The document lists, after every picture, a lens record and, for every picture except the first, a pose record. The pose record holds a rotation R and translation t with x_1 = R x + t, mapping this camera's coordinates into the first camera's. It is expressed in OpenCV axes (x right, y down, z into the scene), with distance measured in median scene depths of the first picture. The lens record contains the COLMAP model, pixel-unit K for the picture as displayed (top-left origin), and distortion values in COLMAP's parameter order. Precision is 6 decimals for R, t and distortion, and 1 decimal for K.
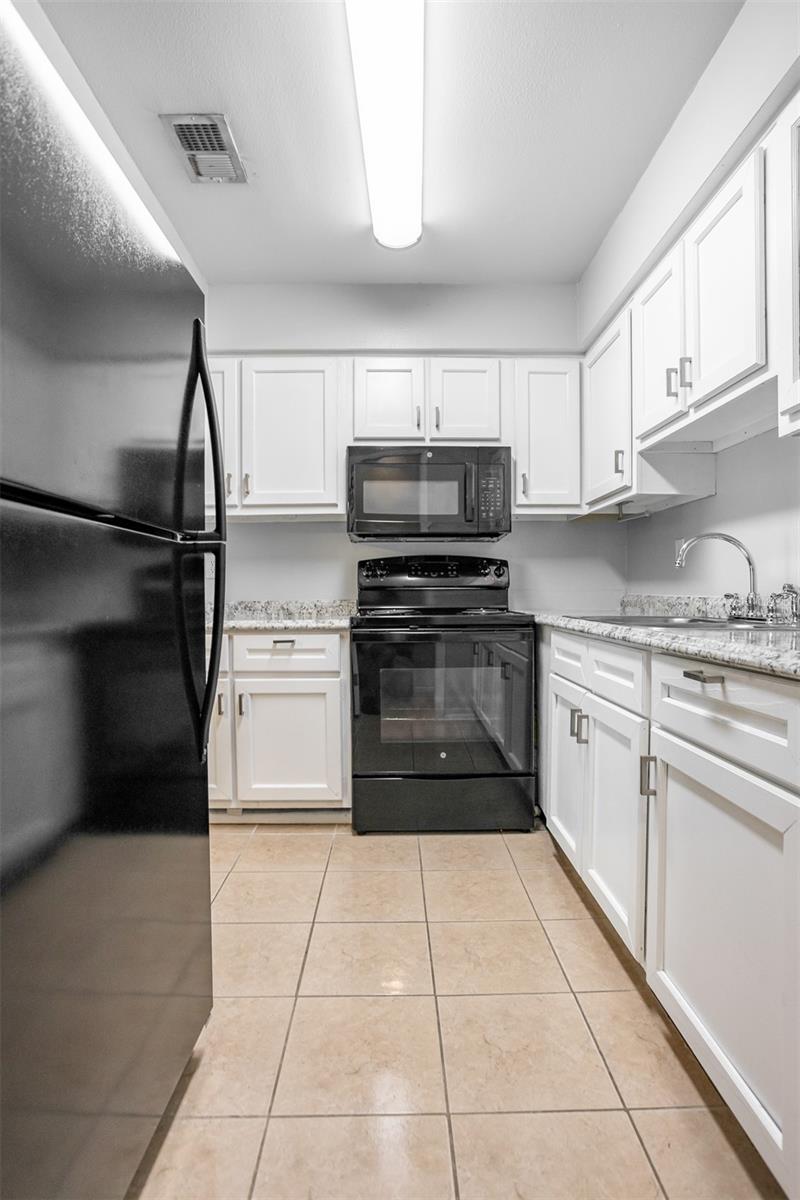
lens RADIAL K [[615.6, 0, 400.0], [0, 615.6, 600.0], [0, 0, 1]] dist [-0.045769, 0.025683]
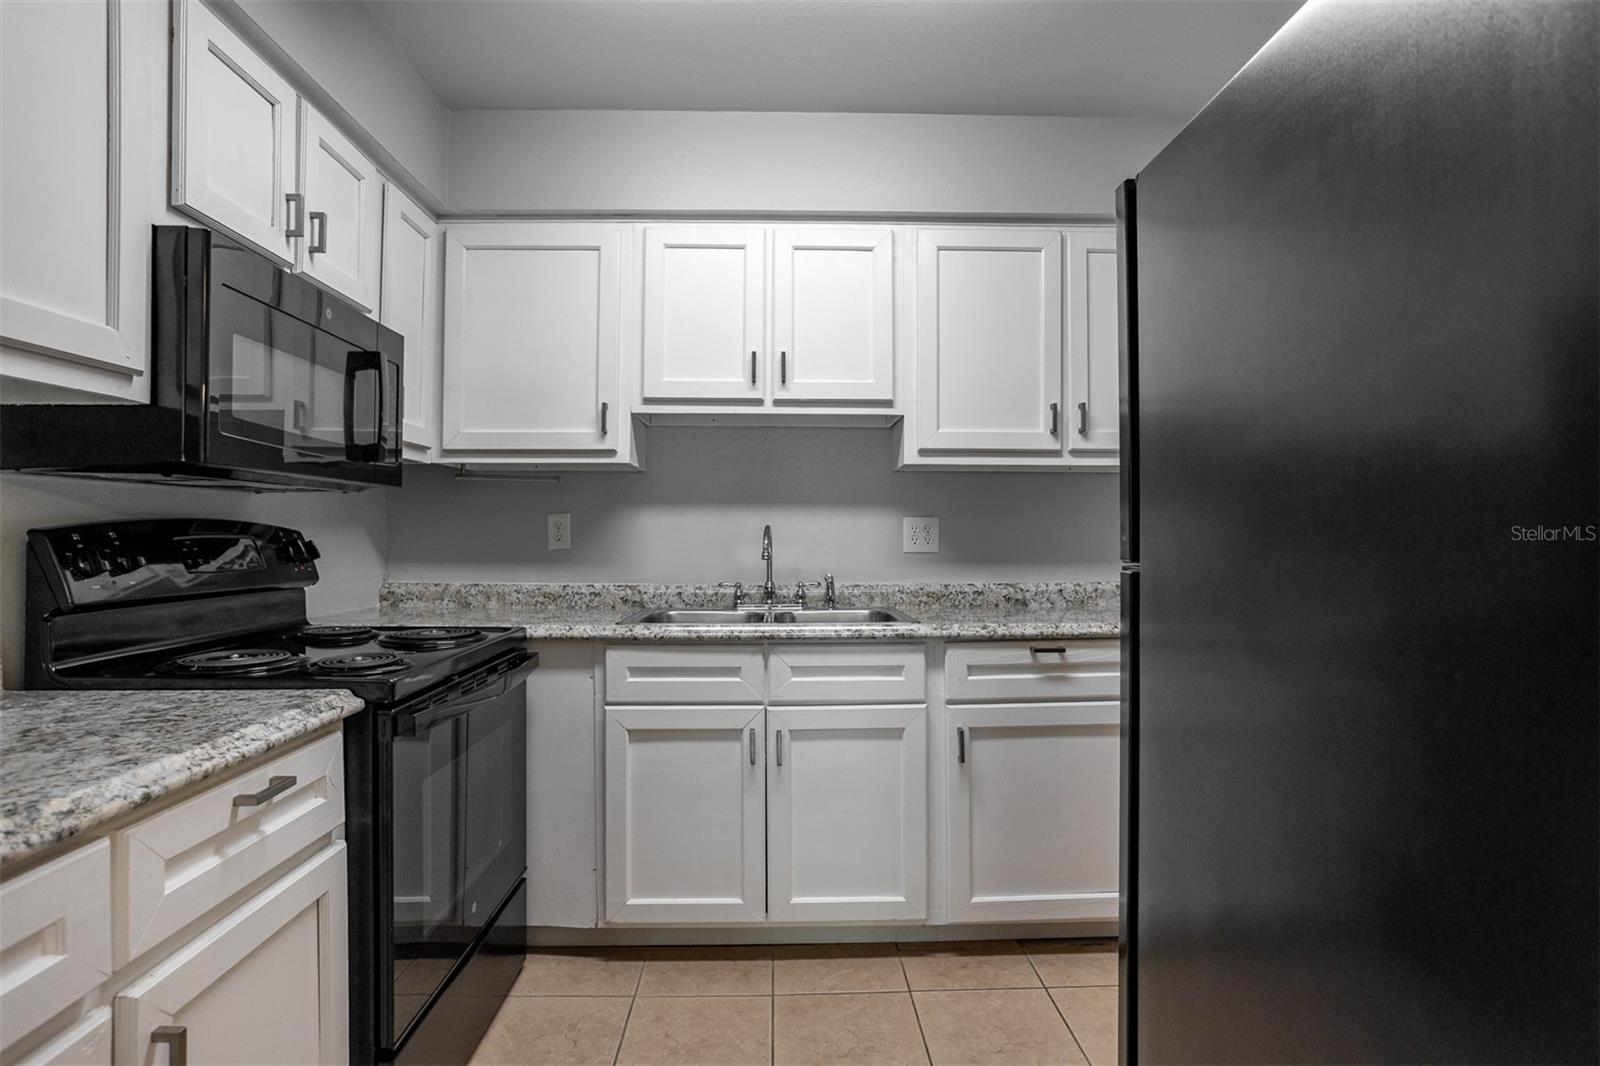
lens RADIAL K [[808.6, 0, 789.8], [0, 808.6, 532.1], [0, 0, 1]] dist [-0.045942, 0.027789]
pose [[-0.014087, 0.007578, 0.999872, -0.630335], [0.014078, 0.999874, -0.007379, -0.065794], [-0.999802, 0.013973, -0.014192, 0.728354]]
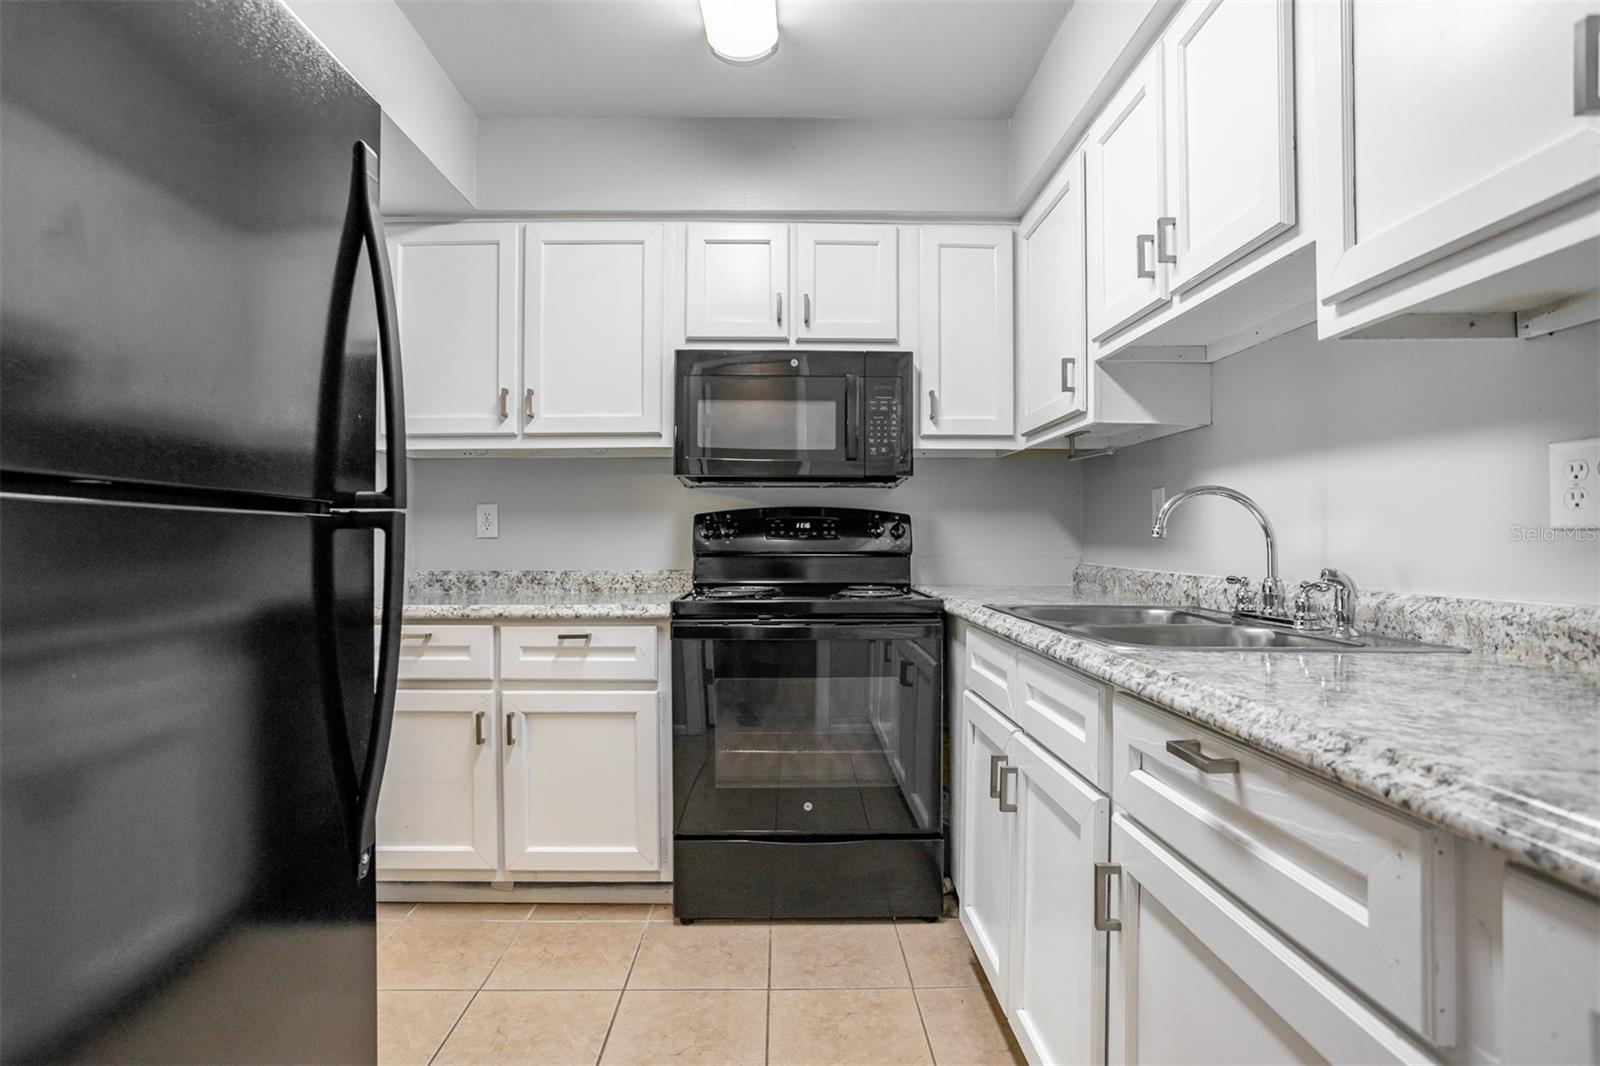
lens RADIAL K [[808.6, 0, 789.8], [0, 808.6, 532.1], [0, 0, 1]] dist [-0.045942, 0.027789]
pose [[0.999985, 0.005551, 0.000117, 0.048477], [-0.005547, 0.999733, -0.022452, -0.028974], [-0.000241, 0.022451, 0.999748, 0.108553]]
